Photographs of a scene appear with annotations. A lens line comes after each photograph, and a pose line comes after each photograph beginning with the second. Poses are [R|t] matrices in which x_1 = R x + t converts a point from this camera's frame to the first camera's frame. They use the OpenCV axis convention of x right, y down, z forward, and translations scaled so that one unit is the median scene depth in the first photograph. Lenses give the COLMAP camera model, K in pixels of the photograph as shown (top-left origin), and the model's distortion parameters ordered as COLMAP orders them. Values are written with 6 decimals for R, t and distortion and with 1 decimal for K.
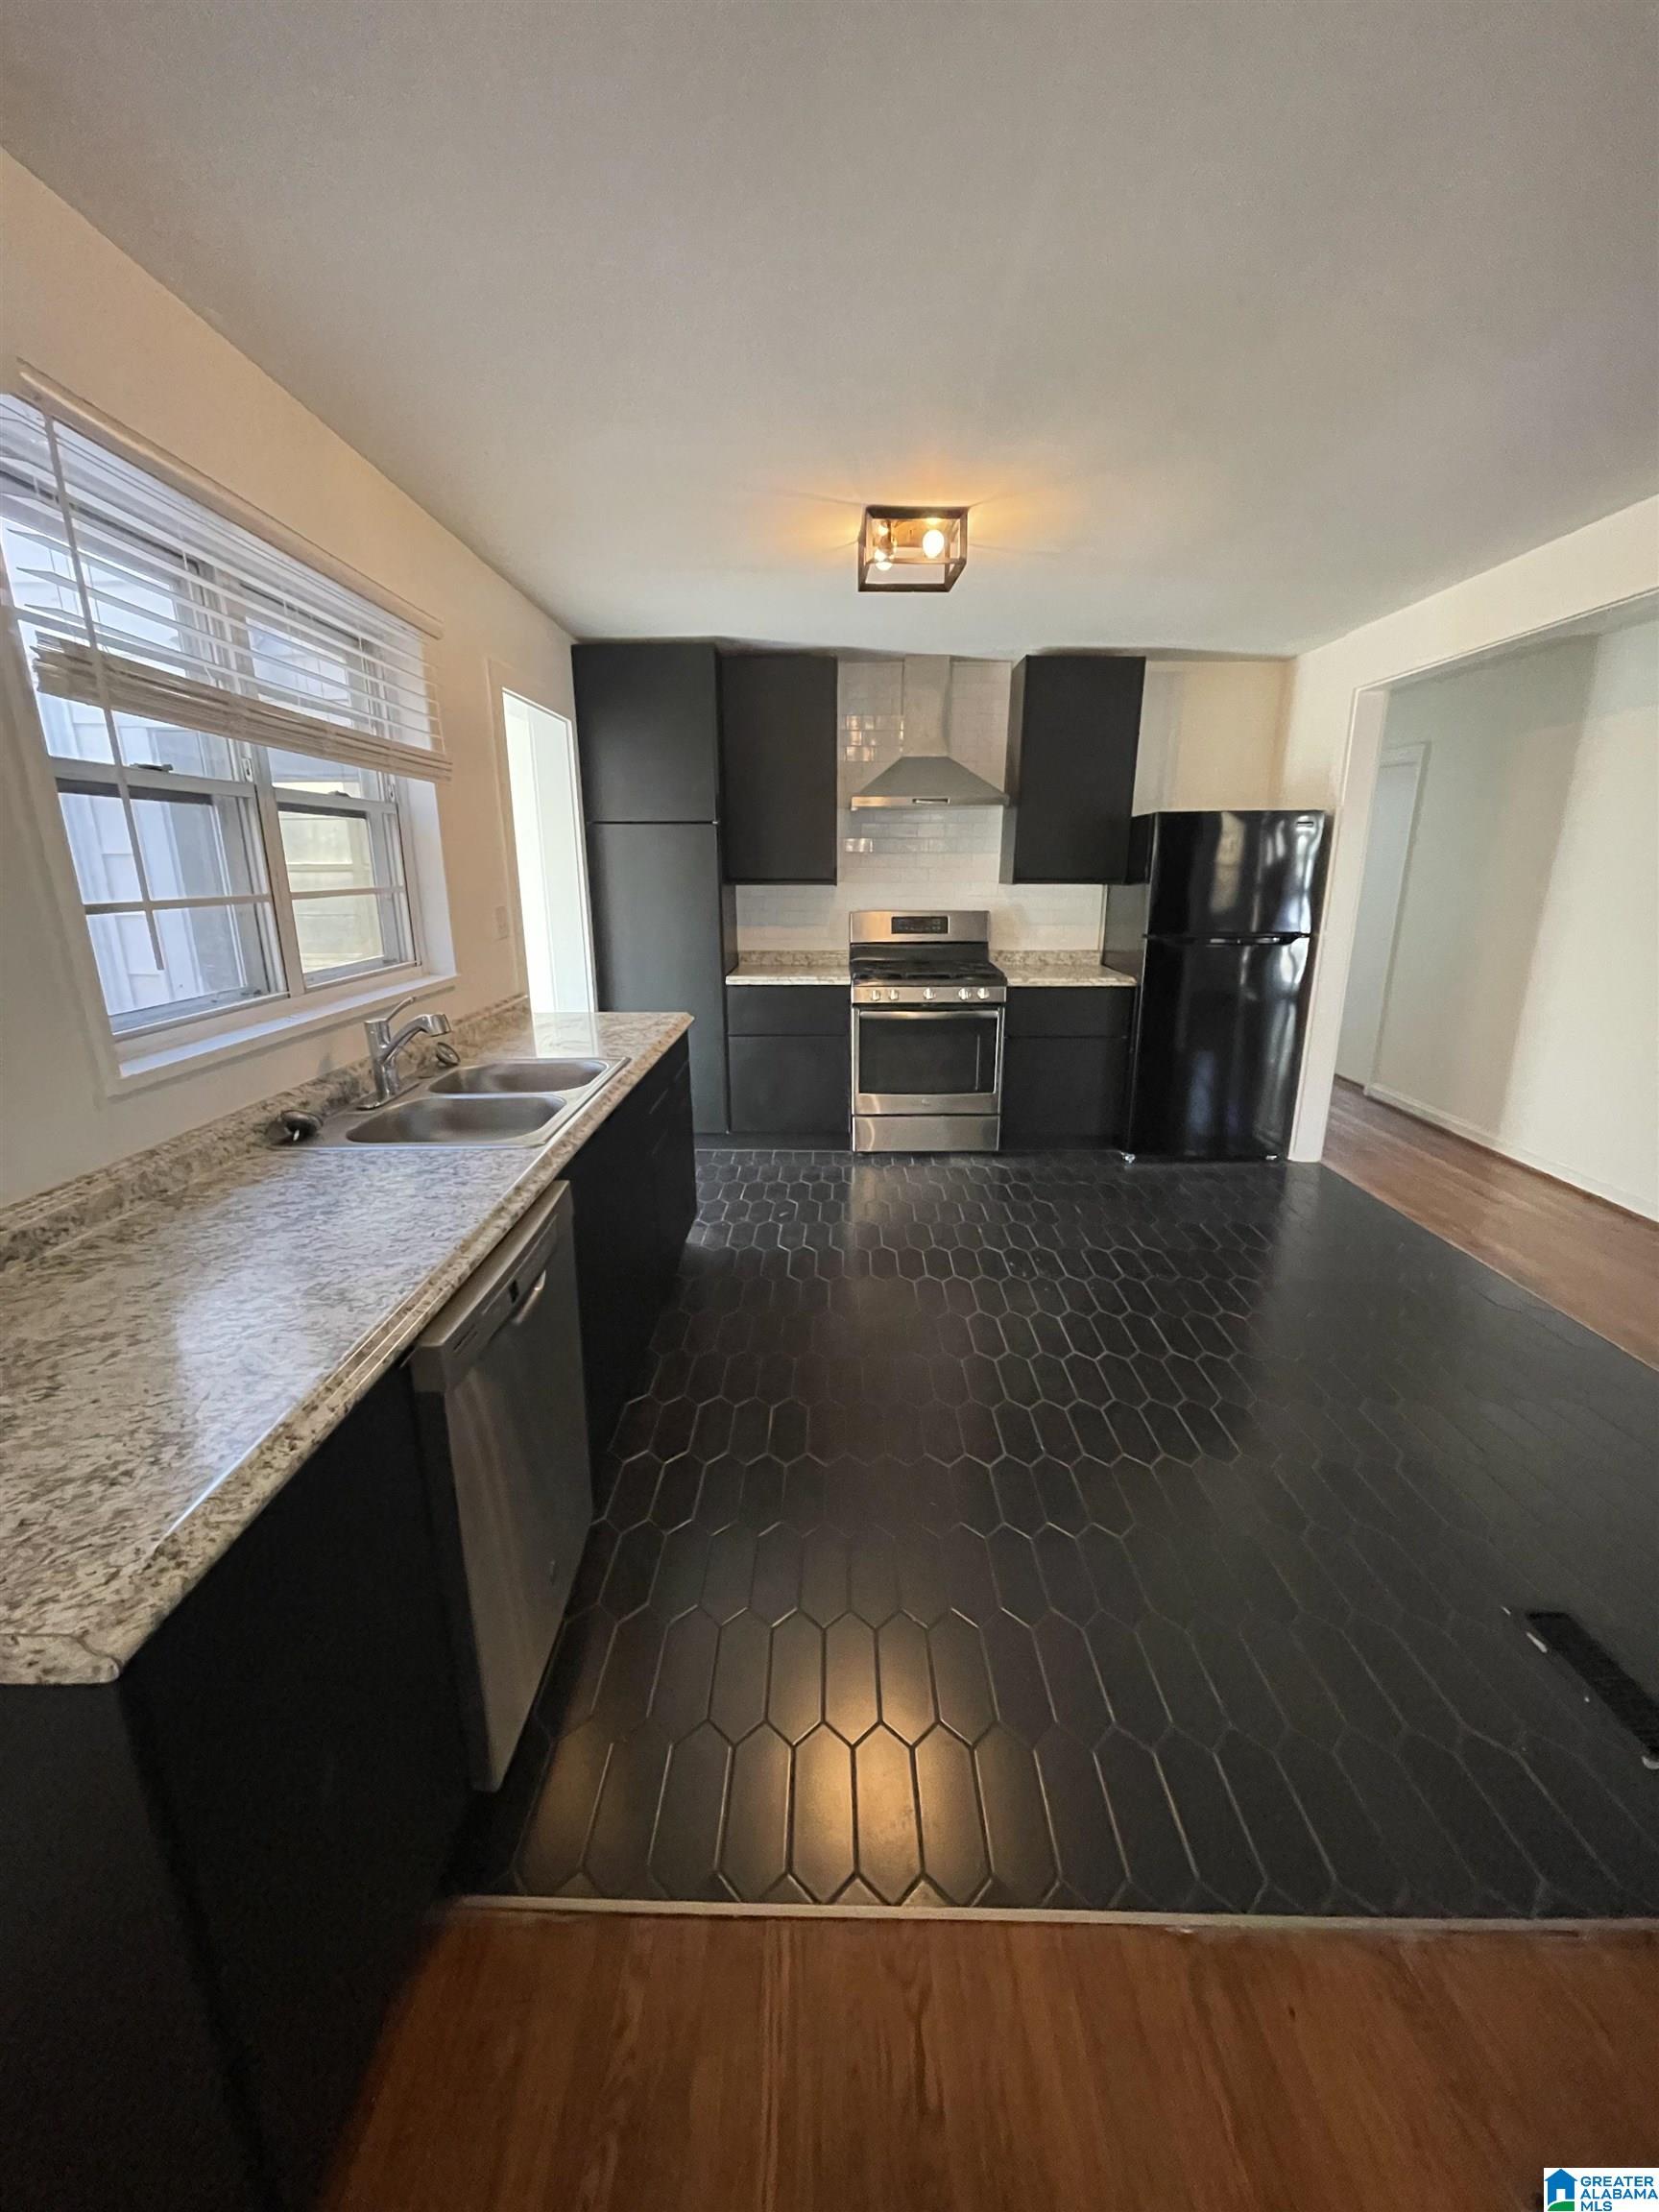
lens RADIAL K [[893.8, 0, 819.8], [0, 893.8, 1105.8], [0, 0, 1]] dist [-0.000478, 0.001107]
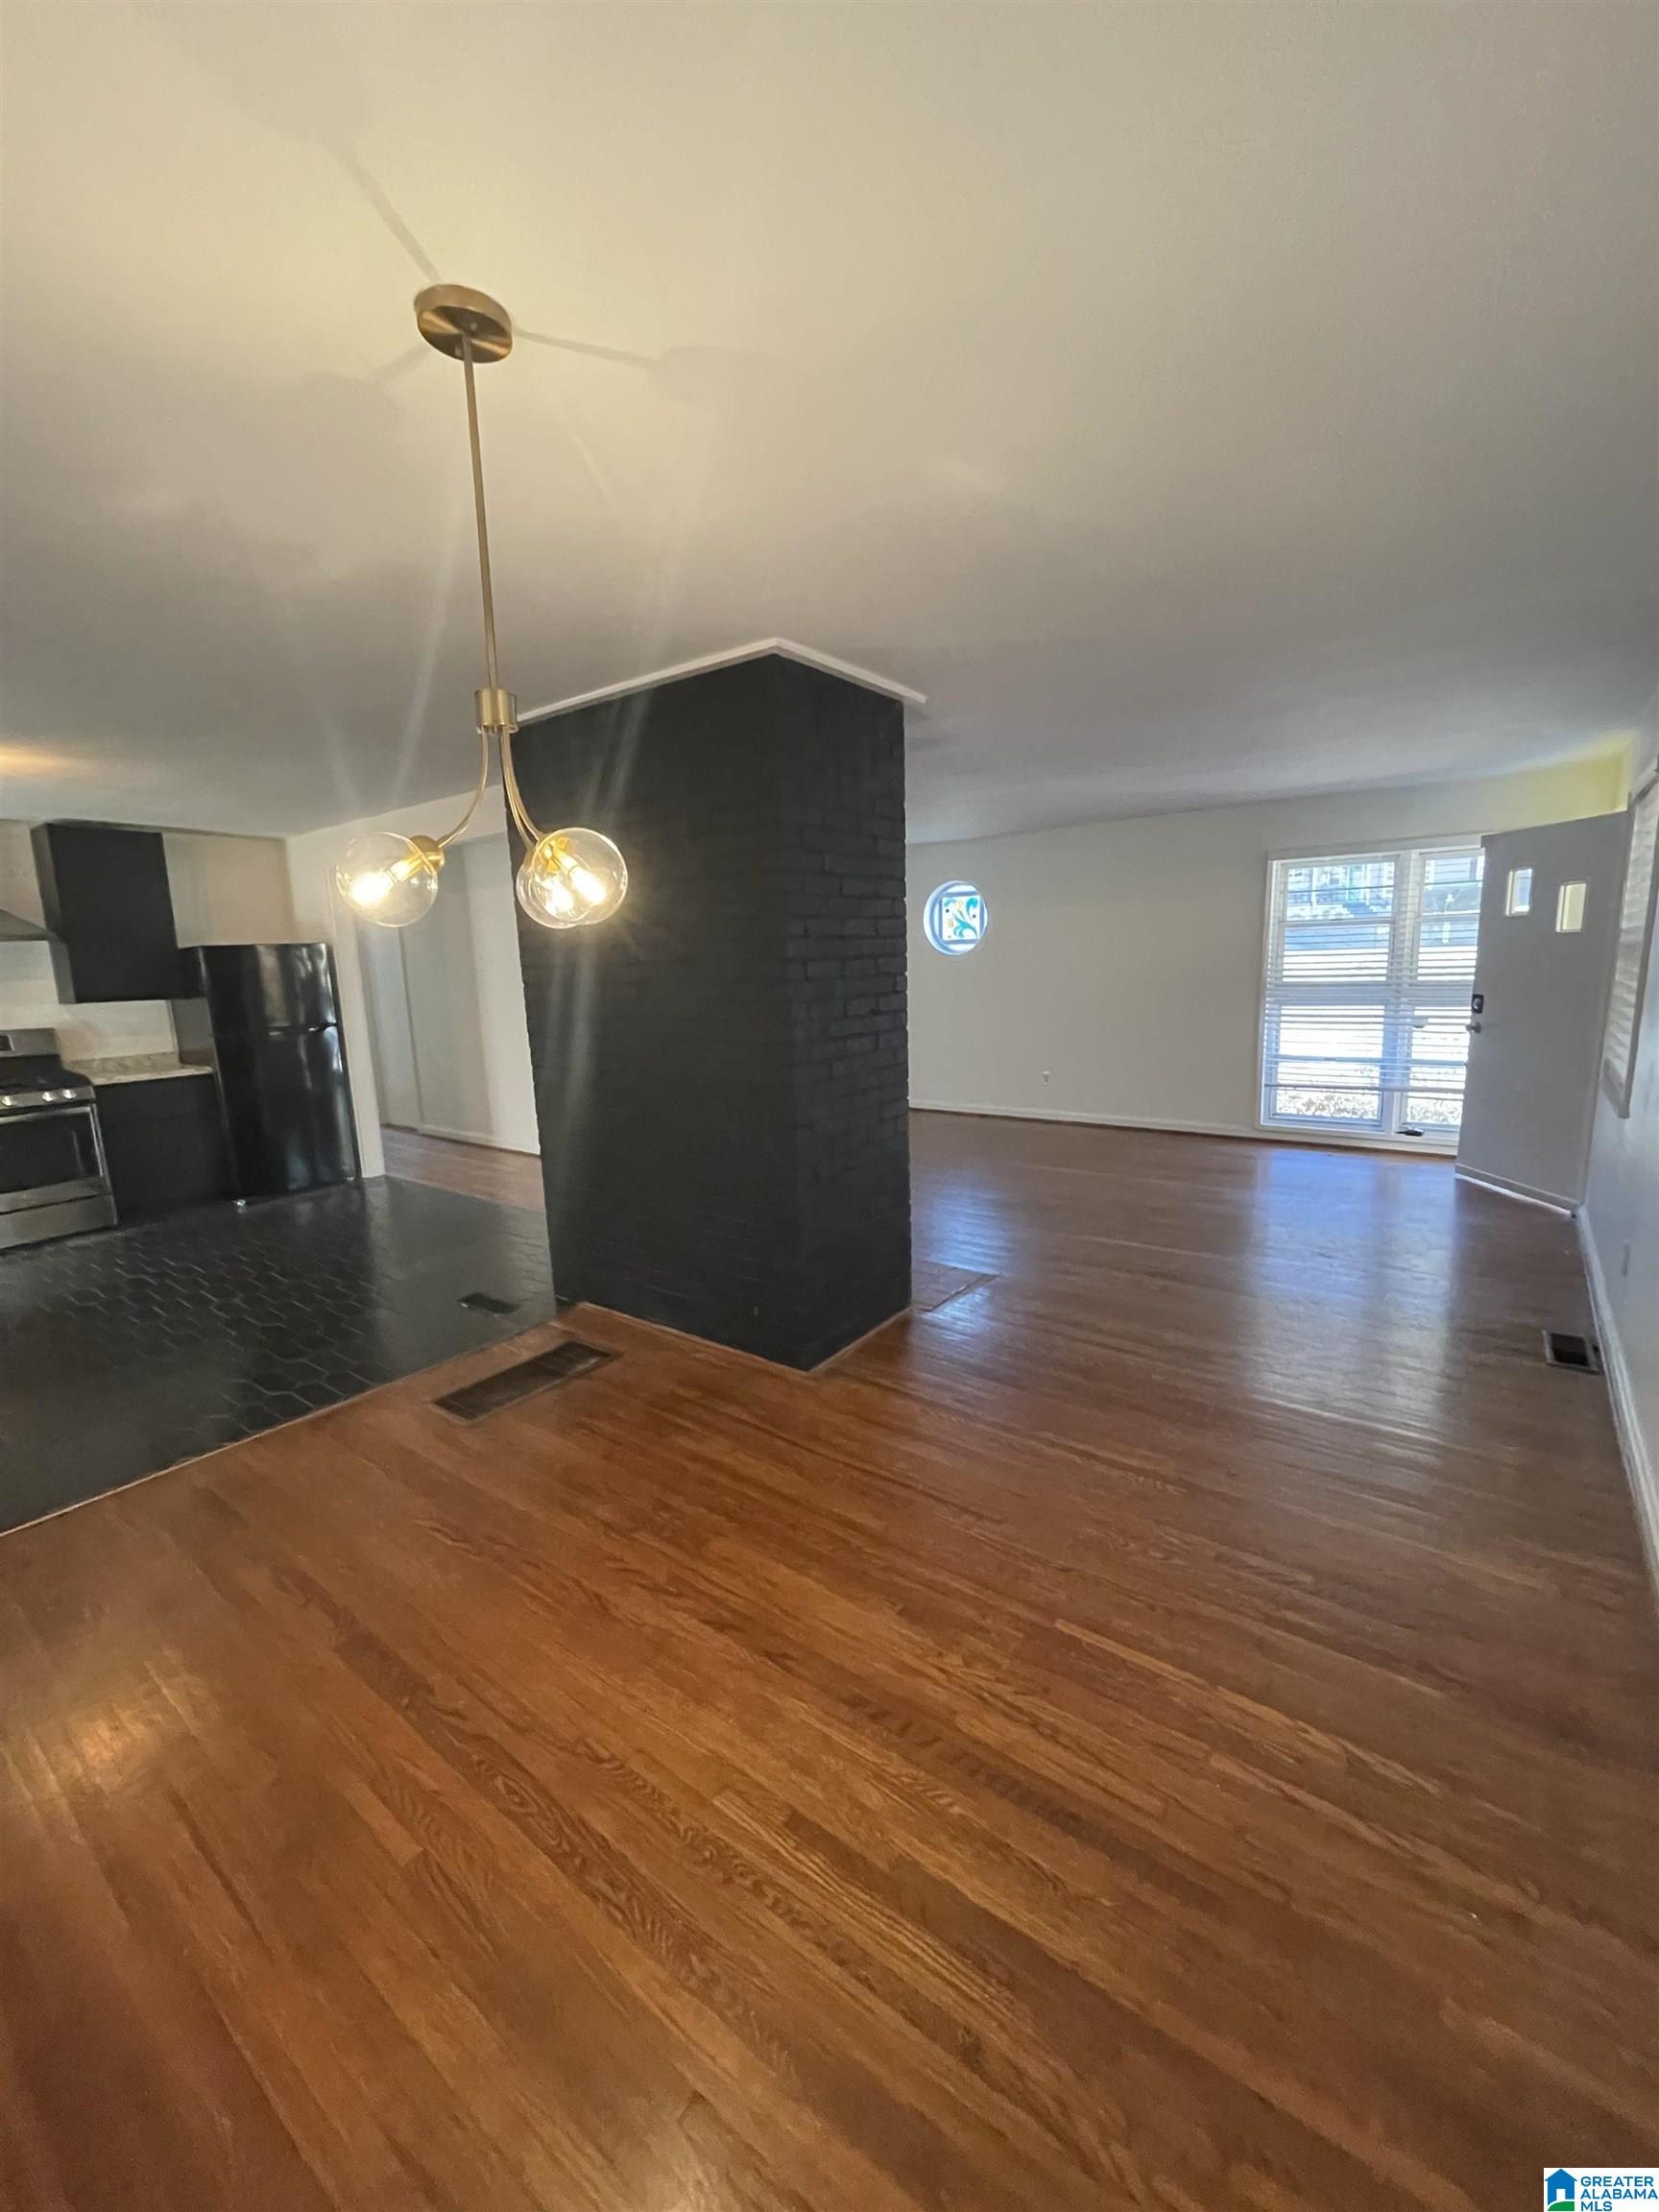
lens RADIAL K [[893.8, 0, 832.9], [0, 893.8, 1114.7], [0, 0, 1]] dist [-0.000478, 0.001107]
pose [[0.591602, -0.156386, 0.790918, -0.158382], [0.241058, 0.970442, 0.011573, 0.129698], [-0.769349, 0.183810, 0.611813, -0.497875]]
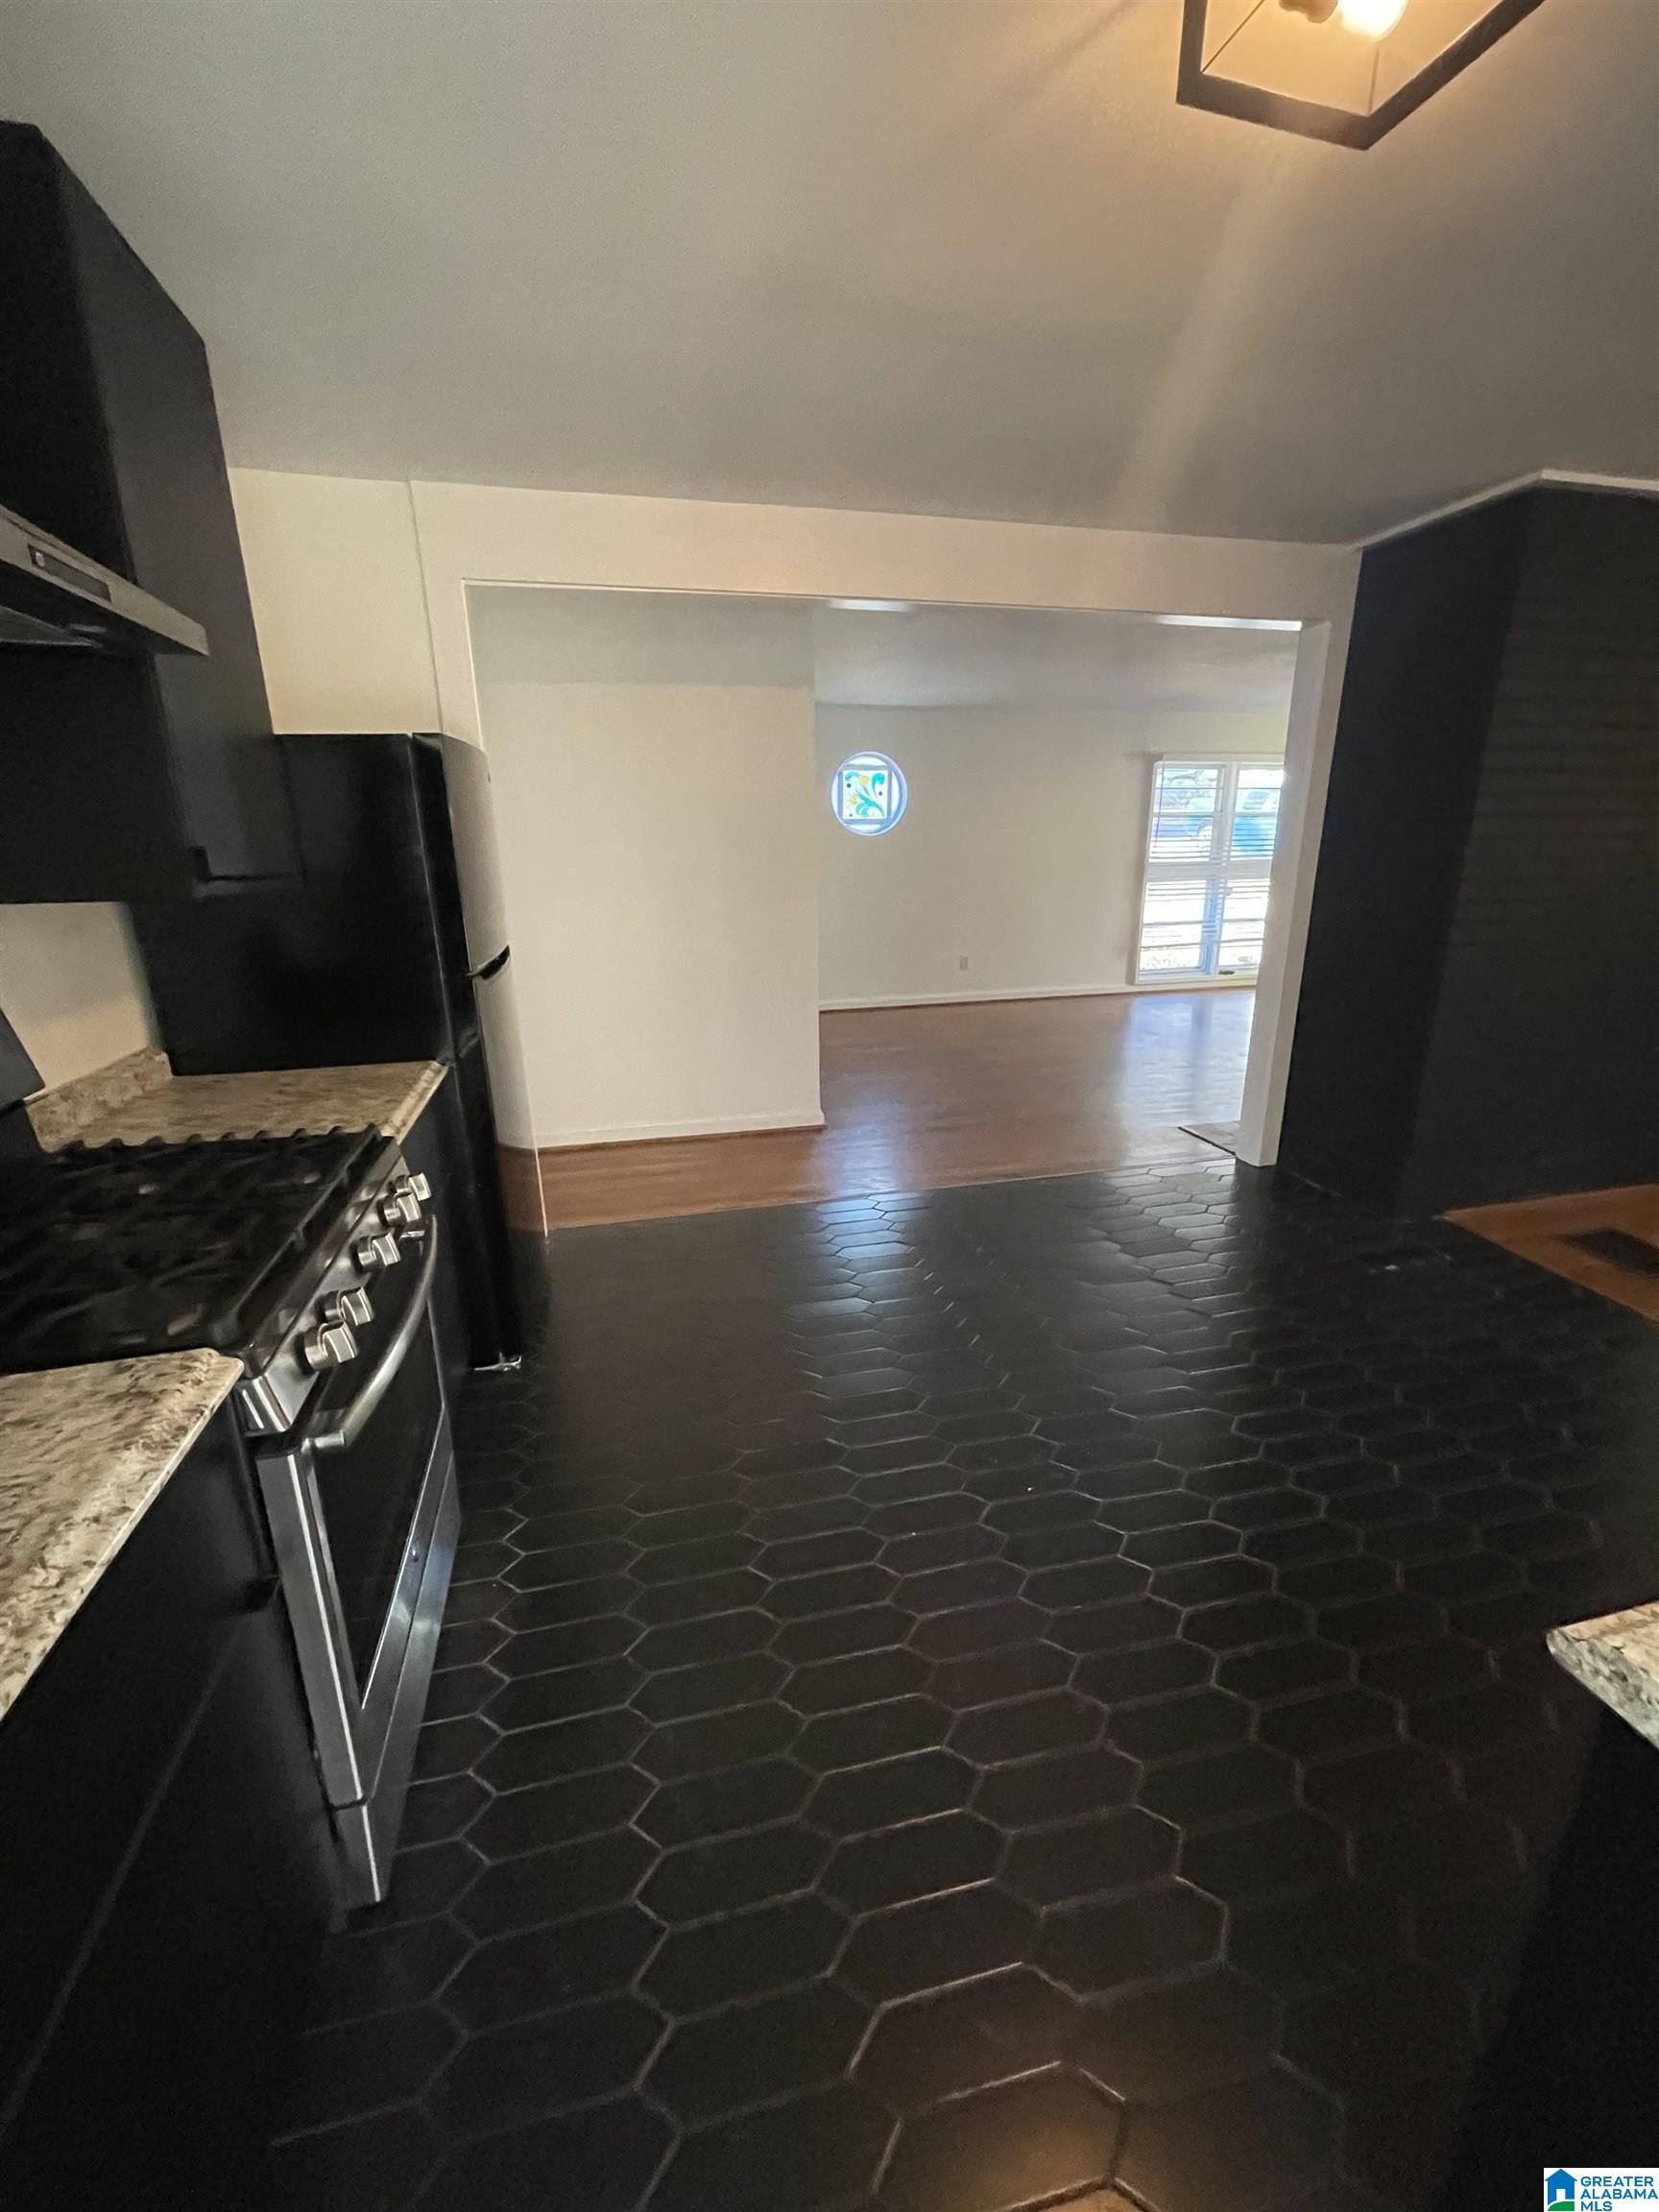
lens RADIAL K [[893.8, 0, 830.2], [0, 893.8, 1107.7], [0, 0, 1]] dist [-0.000478, 0.001107]
pose [[-0.246938, -0.270504, 0.930510, -0.189560], [0.269307, 0.903262, 0.334051, -0.144681], [-0.930857, 0.333083, -0.150202, 0.551191]]
